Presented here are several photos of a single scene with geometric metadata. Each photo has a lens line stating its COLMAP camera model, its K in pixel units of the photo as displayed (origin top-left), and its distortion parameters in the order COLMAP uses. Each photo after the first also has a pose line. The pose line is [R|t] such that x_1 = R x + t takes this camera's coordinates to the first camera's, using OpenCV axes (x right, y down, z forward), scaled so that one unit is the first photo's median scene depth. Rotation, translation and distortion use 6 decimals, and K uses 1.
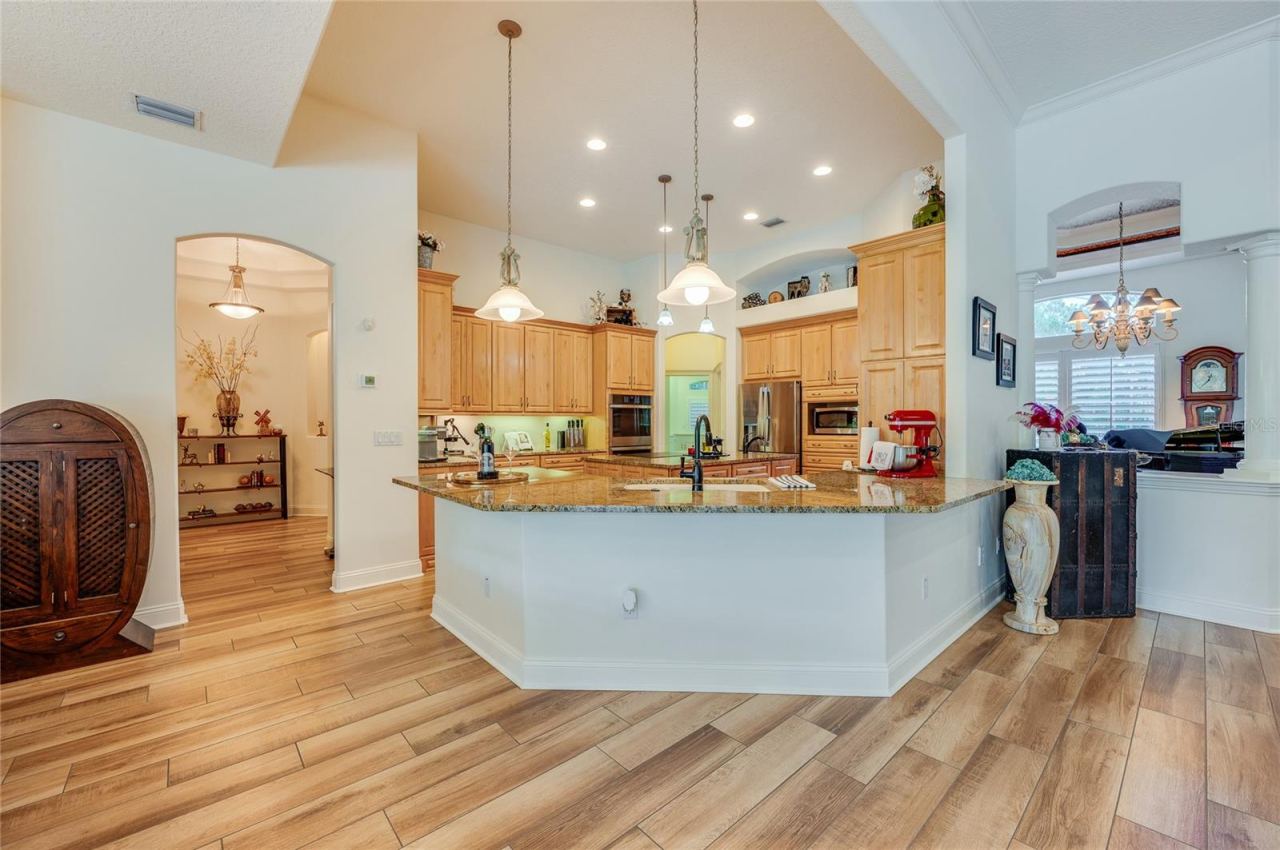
lens RADIAL K [[522.5, 0, 648.4], [0, 522.5, 423.7], [0, 0, 1]] dist [-0.014341, 0.001104]
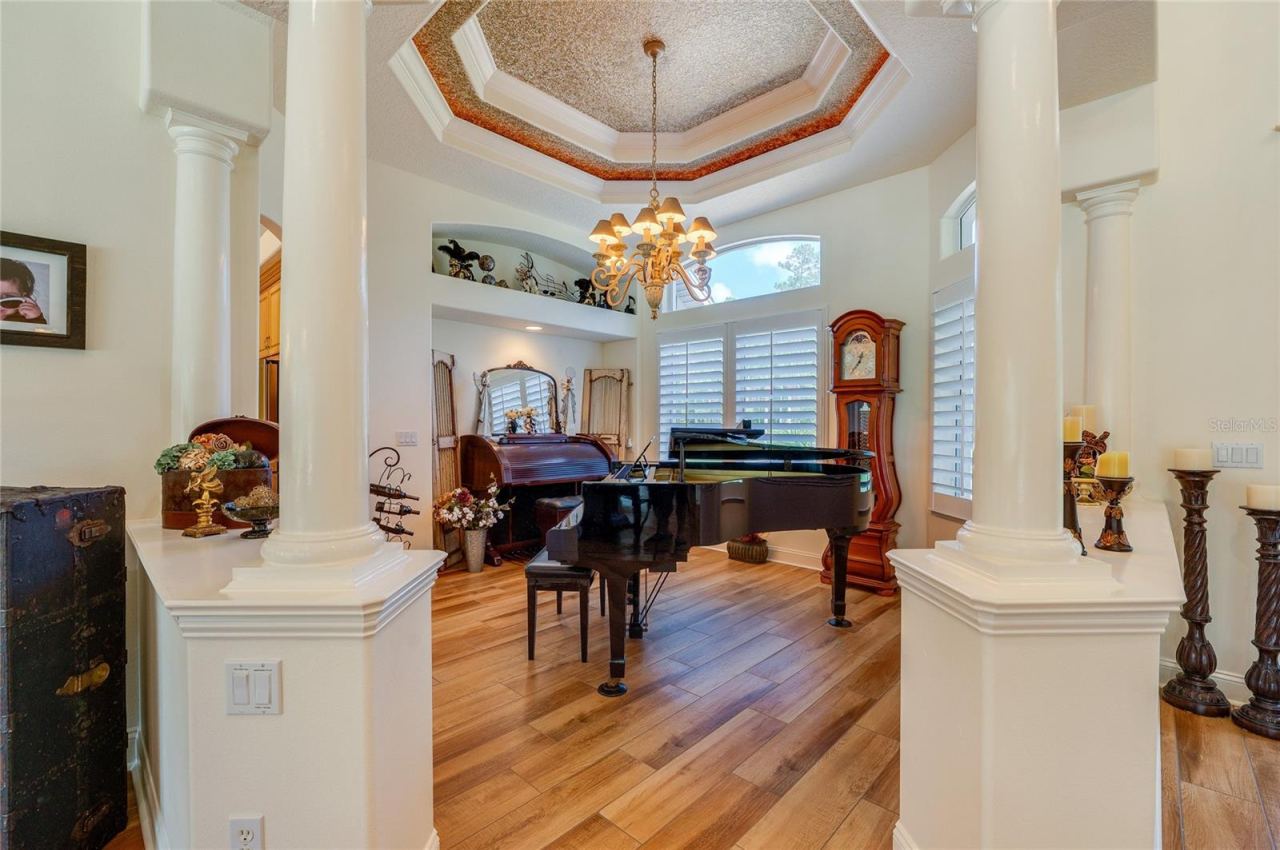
lens RADIAL K [[551.4, 0, 633.3], [0, 551.4, 421.3], [0, 0, 1]] dist [-0.001068, 0.000724]
pose [[0.998826, 0.003216, 0.048340, 1.037283], [-0.002820, 0.999962, -0.008260, 0.000226], [-0.048364, 0.008114, 0.998797, 0.377770]]
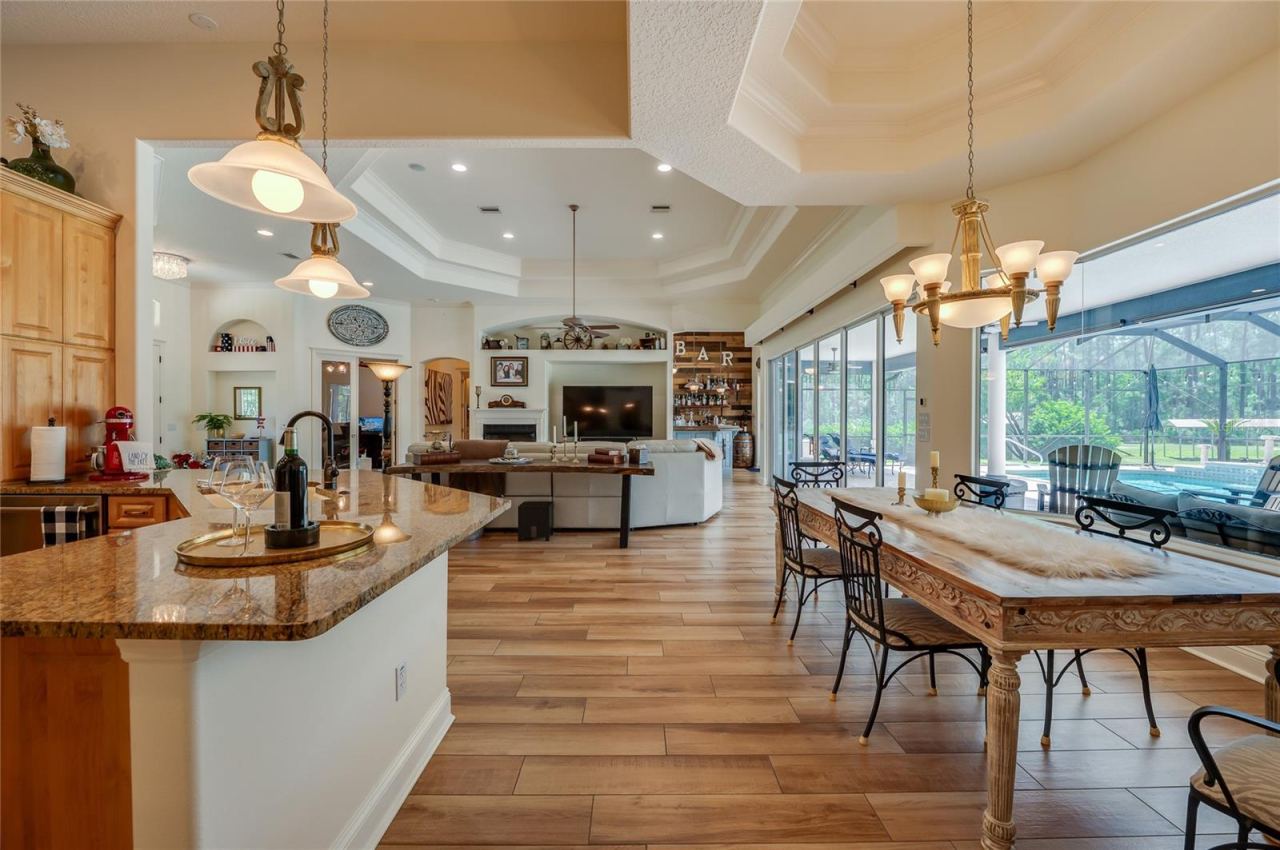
lens RADIAL K [[522.5, 0, 637.8], [0, 522.5, 420.7], [0, 0, 1]] dist [-0.014341, 0.001104]
pose [[-0.748480, 0.002926, 0.663151, -0.593195], [0.010019, 0.999926, 0.006896, 0.000086], [-0.663082, 0.011806, -0.748454, 0.809224]]
